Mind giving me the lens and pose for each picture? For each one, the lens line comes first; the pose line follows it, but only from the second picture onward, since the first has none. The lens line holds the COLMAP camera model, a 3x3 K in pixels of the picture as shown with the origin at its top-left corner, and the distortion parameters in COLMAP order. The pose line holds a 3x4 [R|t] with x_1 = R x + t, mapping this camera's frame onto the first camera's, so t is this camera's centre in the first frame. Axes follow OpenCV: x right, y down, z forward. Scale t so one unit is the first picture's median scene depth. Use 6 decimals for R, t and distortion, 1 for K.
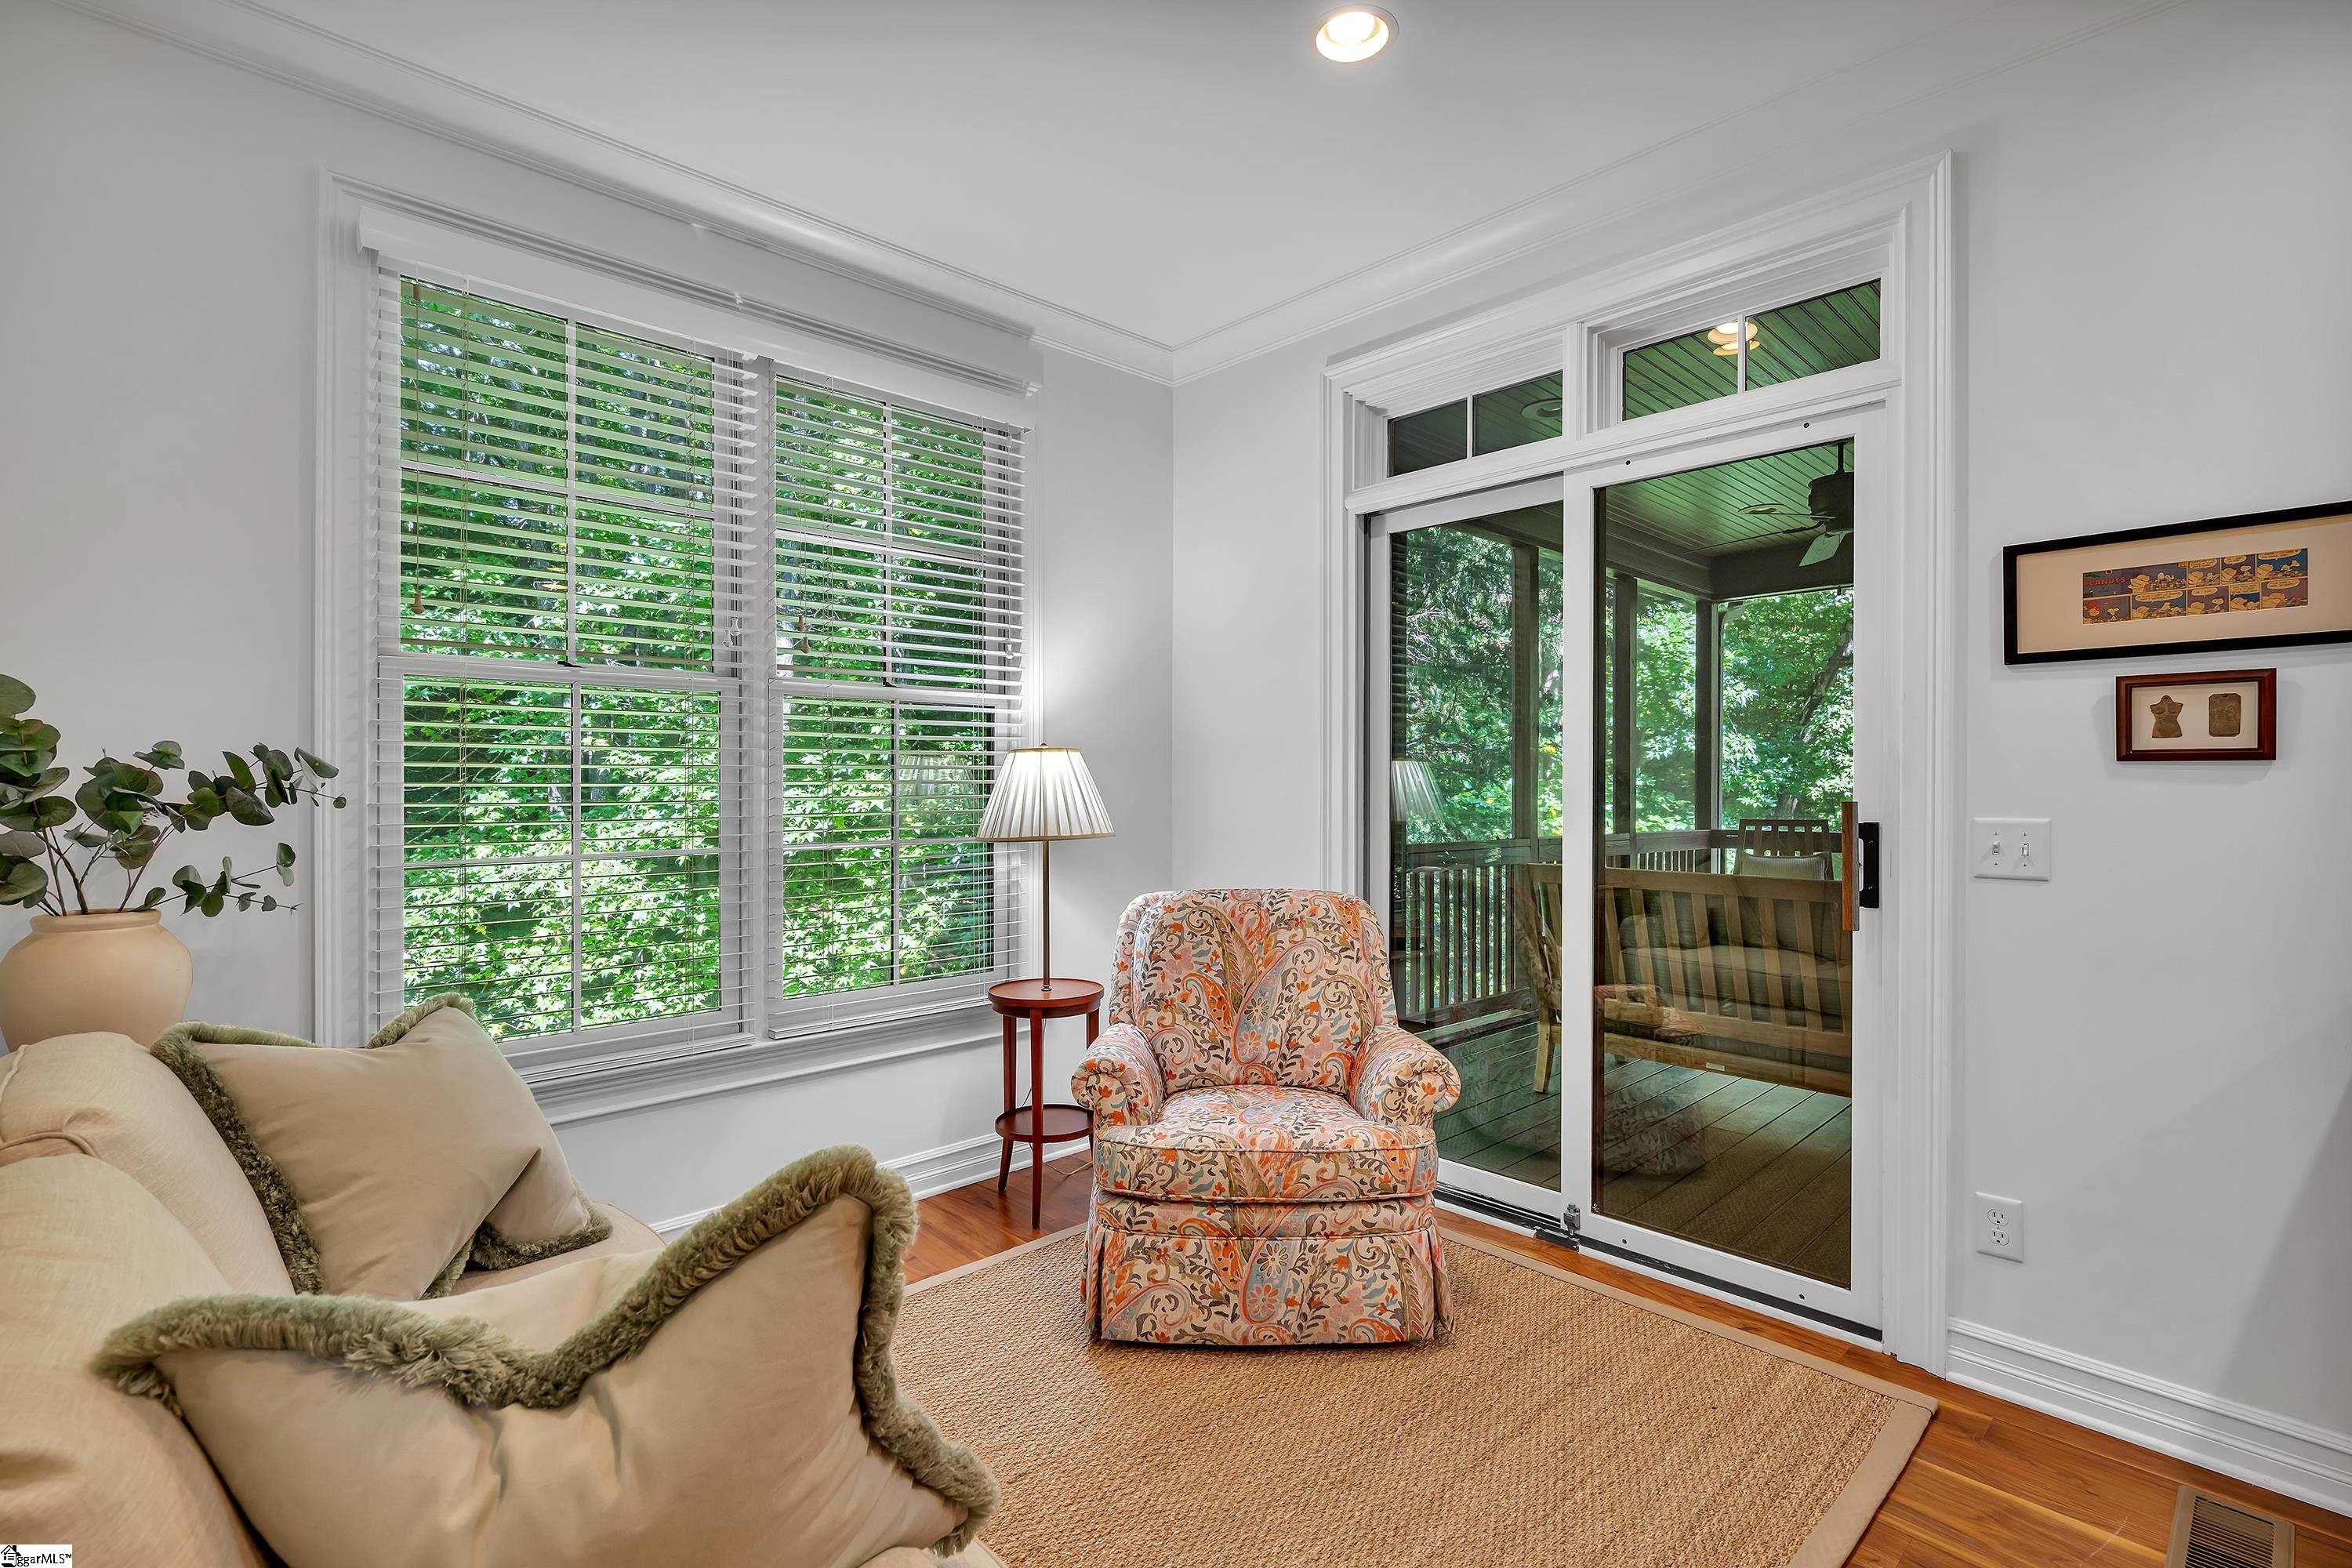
lens RADIAL K [[1068.0, 0, 1177.0], [0, 1068.0, 790.8], [0, 0, 1]] dist [0.000470, 0.001321]
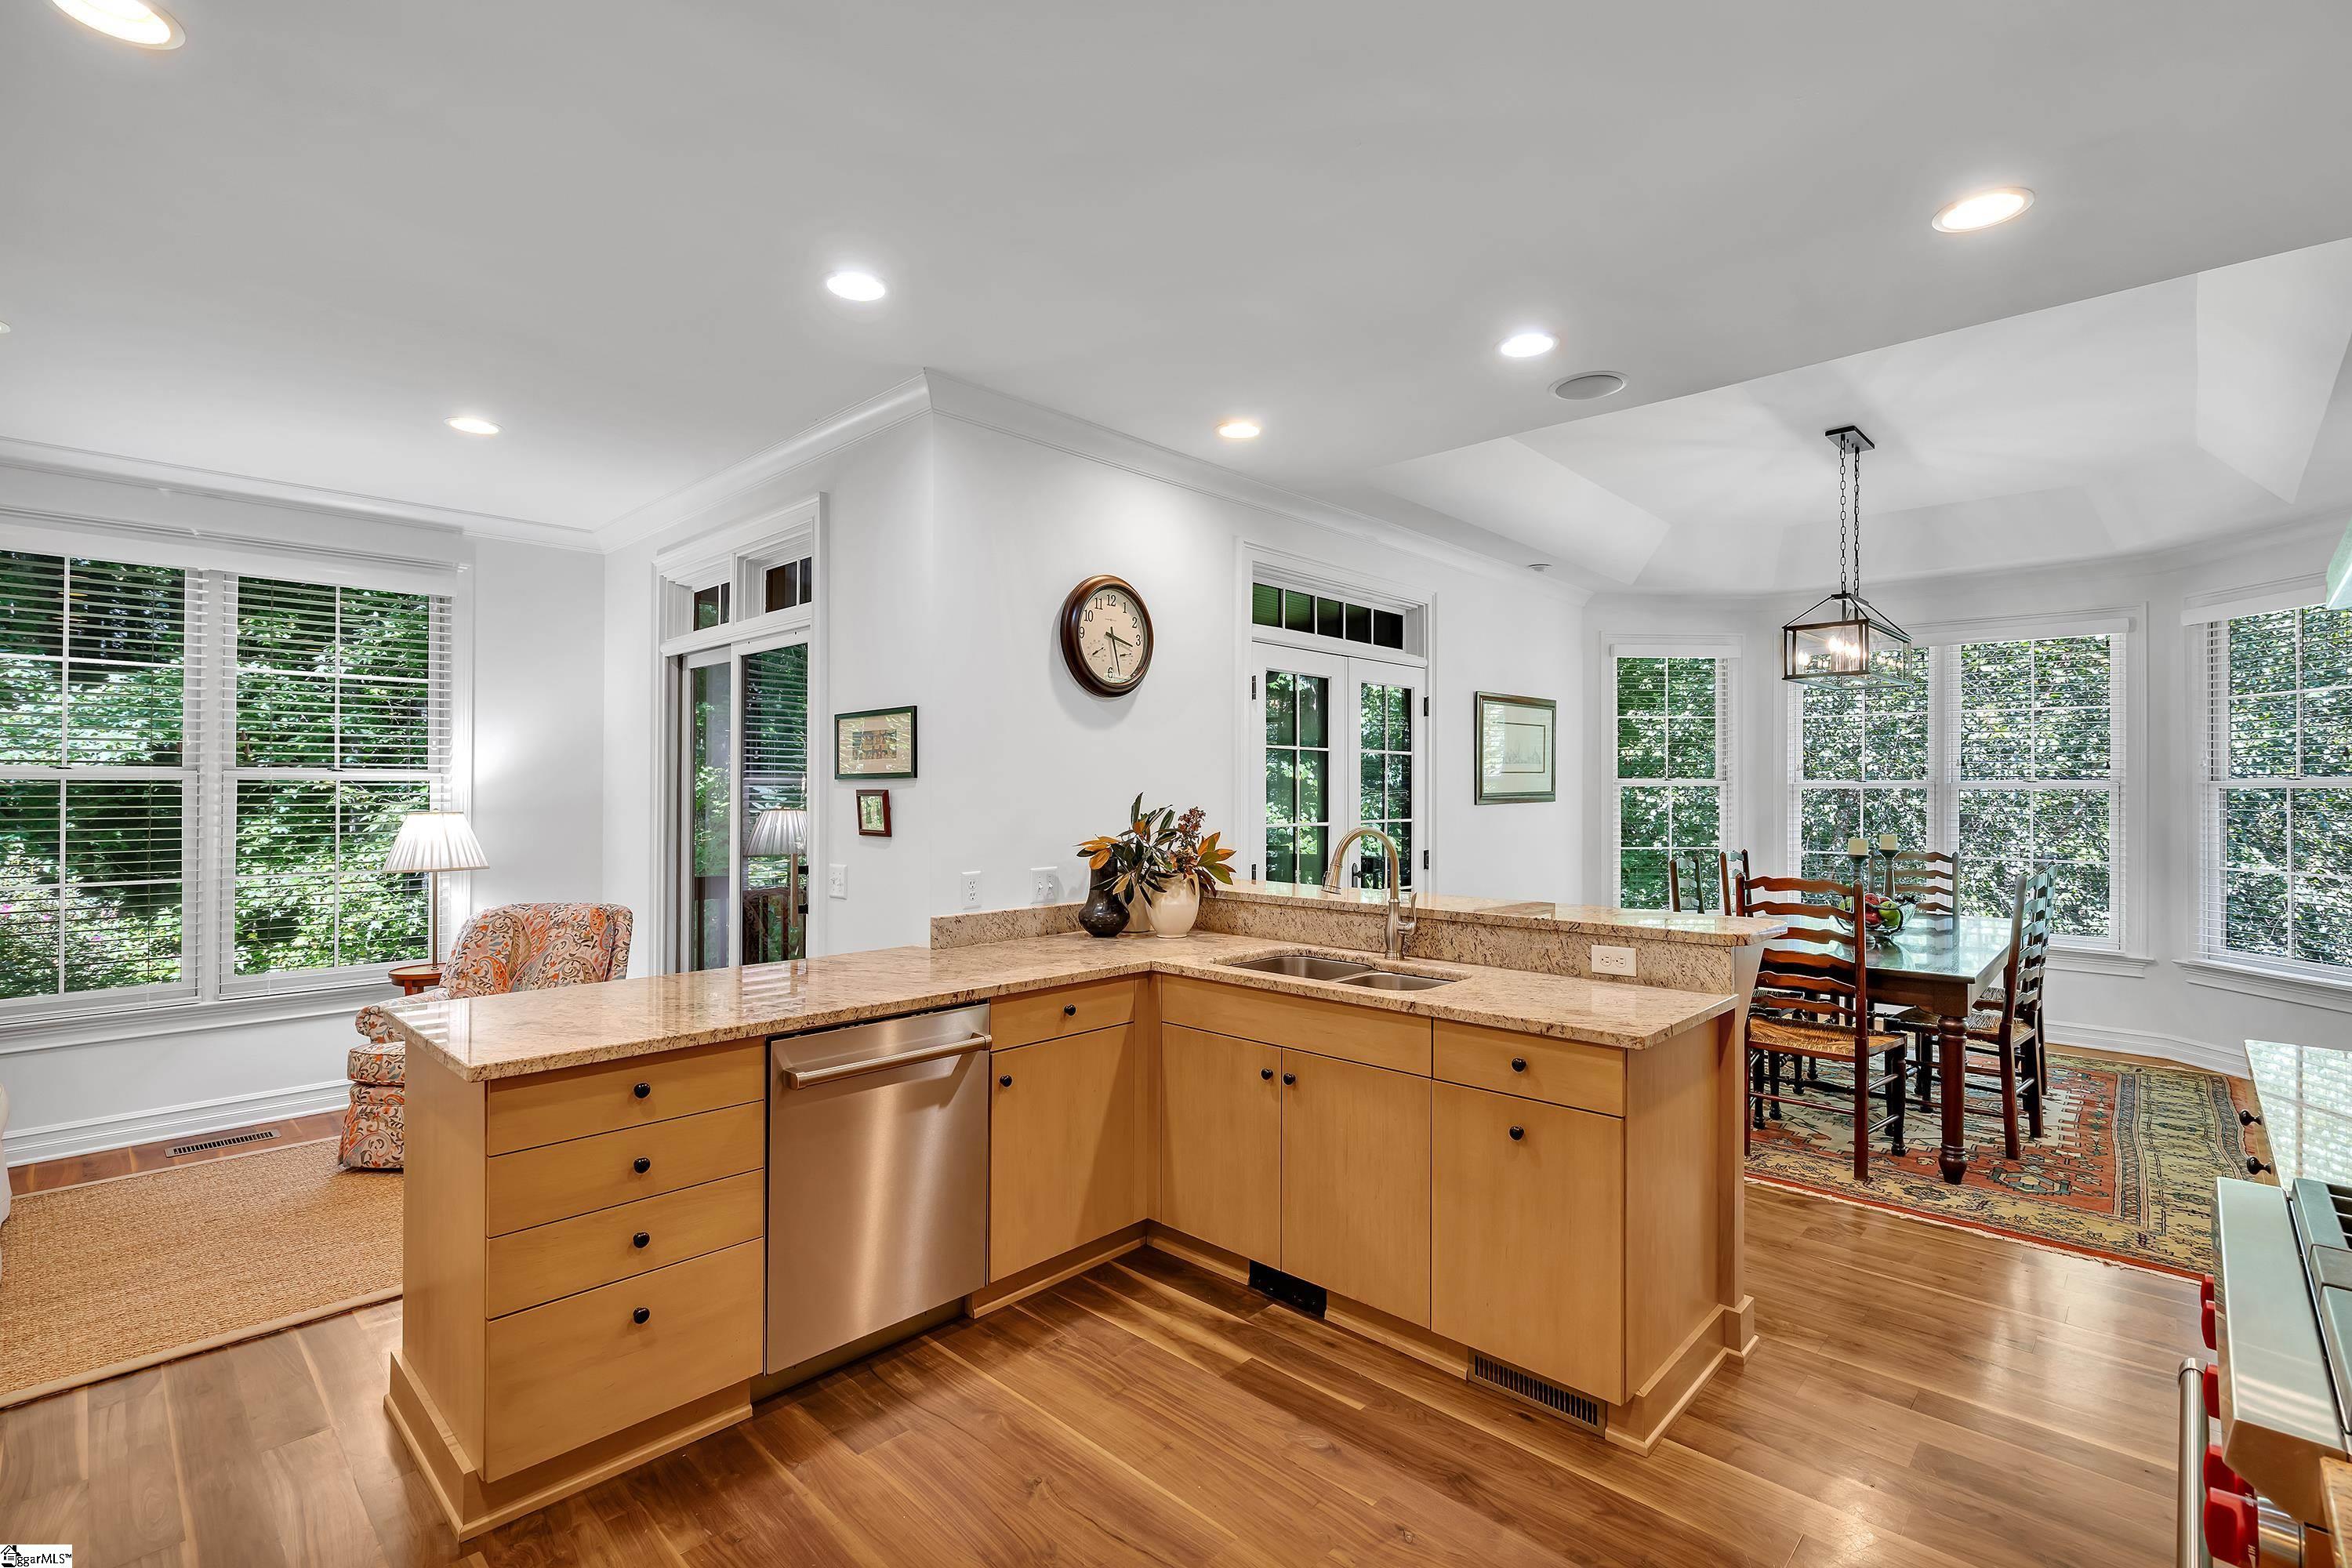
lens RADIAL K [[1068.0, 0, 1172.2], [0, 1068.0, 777.9], [0, 0, 1]] dist [0.000470, 0.001321]
pose [[0.999481, 0.001723, 0.032182, 1.109052], [-0.001033, 0.999770, -0.021429, -0.071130], [-0.032211, 0.021384, 0.999252, -0.714458]]
